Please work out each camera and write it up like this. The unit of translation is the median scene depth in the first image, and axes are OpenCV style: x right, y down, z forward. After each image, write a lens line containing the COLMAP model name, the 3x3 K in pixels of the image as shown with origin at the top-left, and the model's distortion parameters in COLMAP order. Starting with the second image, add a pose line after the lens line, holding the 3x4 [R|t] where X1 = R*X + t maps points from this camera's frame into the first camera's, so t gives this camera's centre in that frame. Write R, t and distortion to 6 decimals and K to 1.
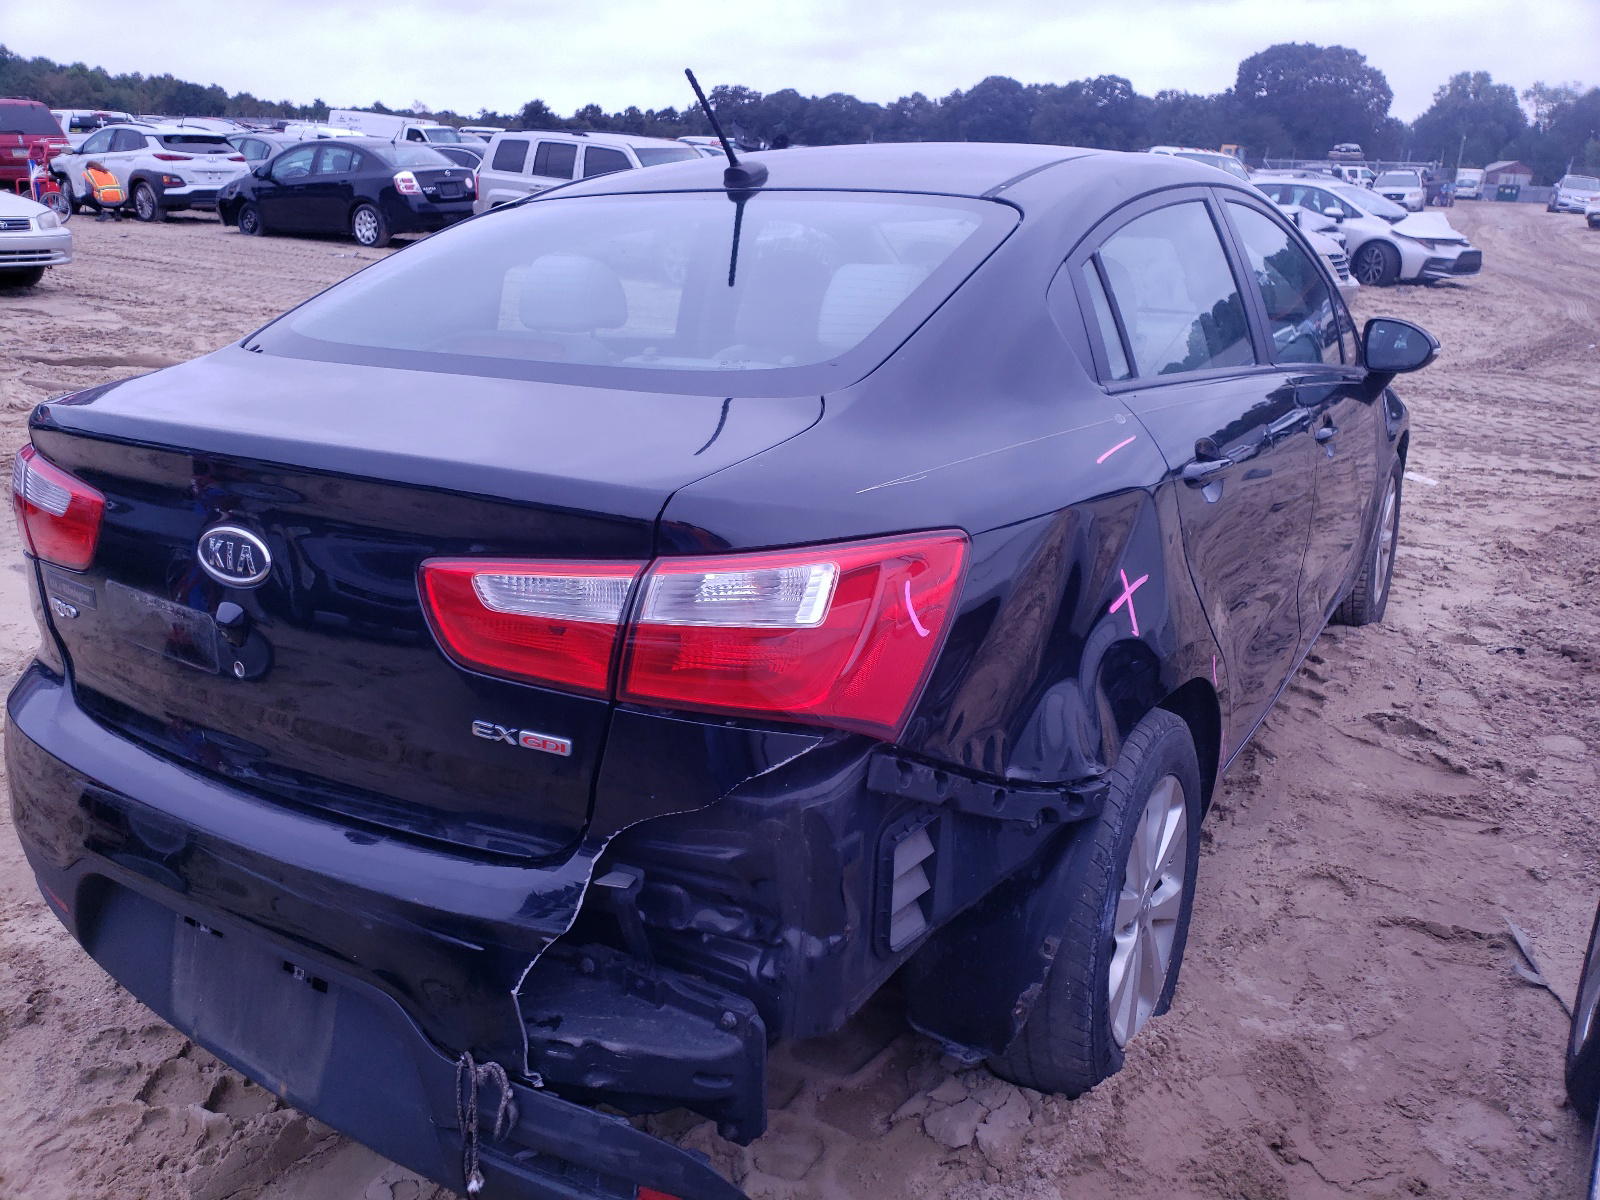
lens RADIAL K [[1201.1, 0, 810.2], [0, 1201.1, 597.2], [0, 0, 1]] dist [0.045857, -0.050300]
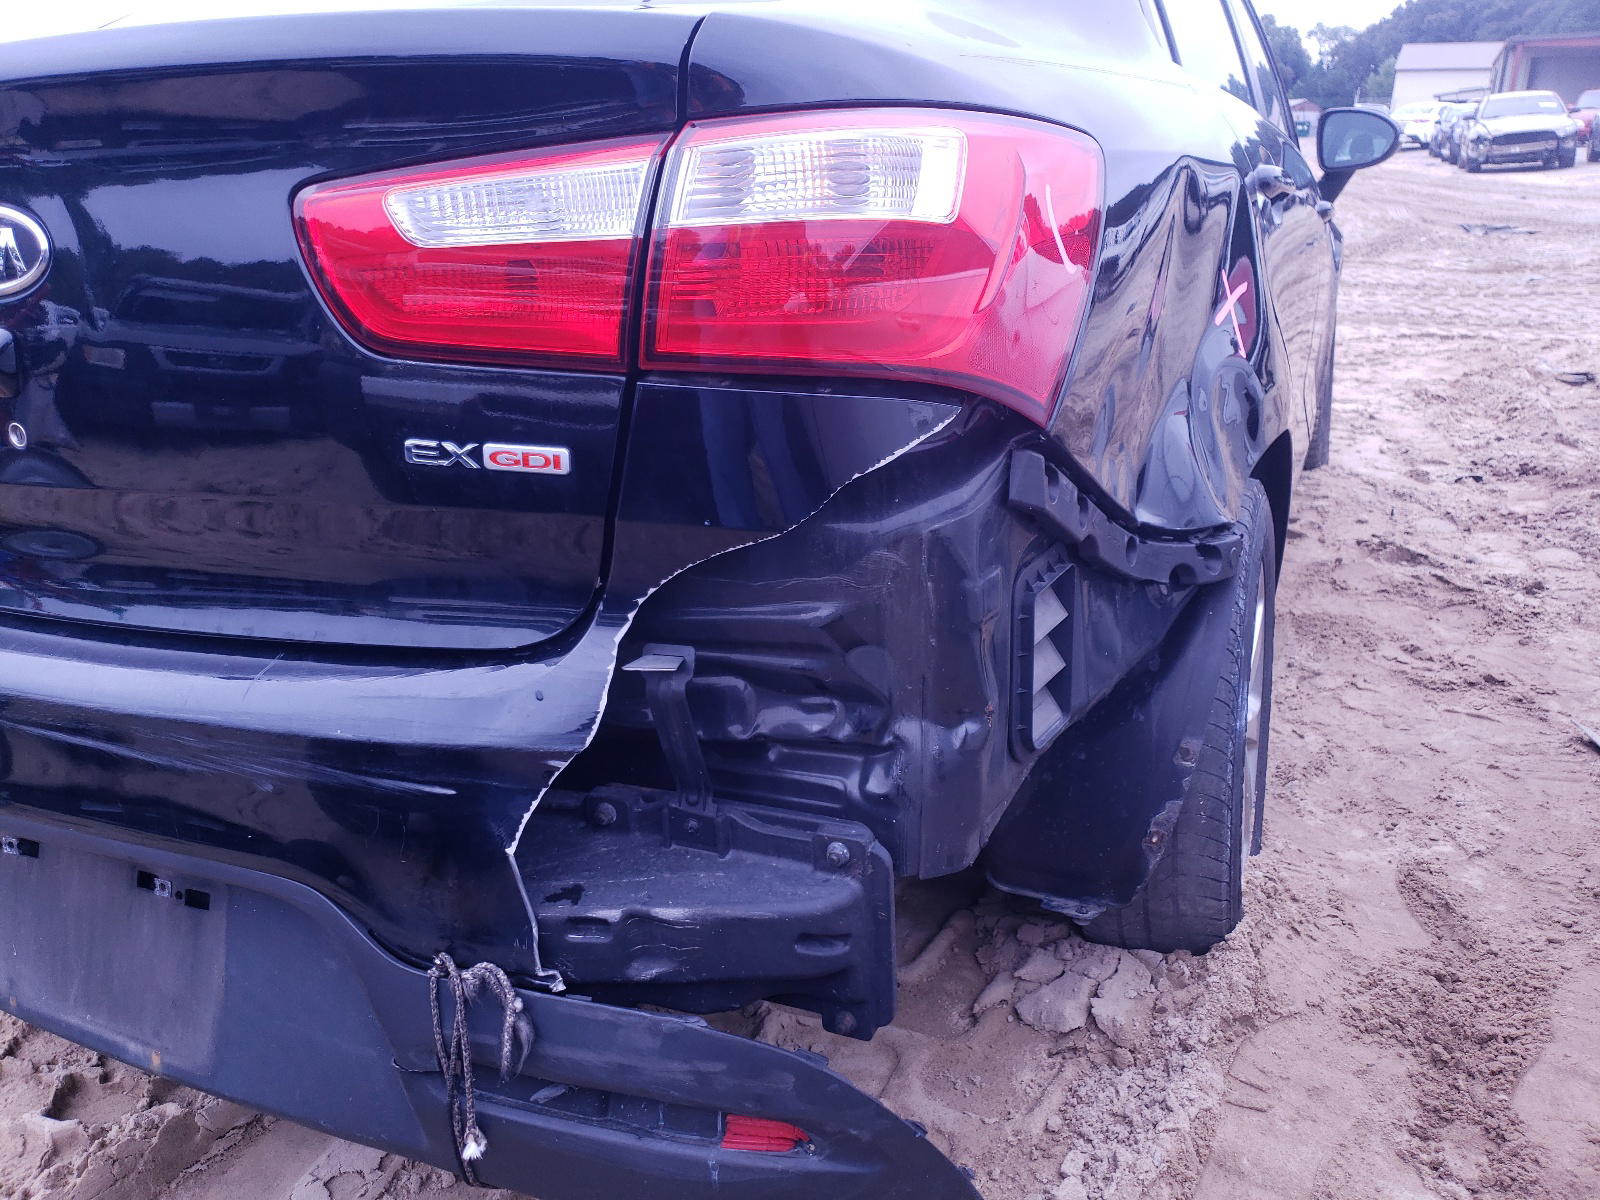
lens RADIAL K [[1201.1, 0, 805.9], [0, 1201.1, 603.3], [0, 0, 1]] dist [0.045857, -0.050300]
pose [[0.989484, -0.089693, 0.113473, -0.123494], [0.086419, 0.995697, 0.033456, 0.153662], [-0.115985, -0.023298, 0.992978, 0.277607]]
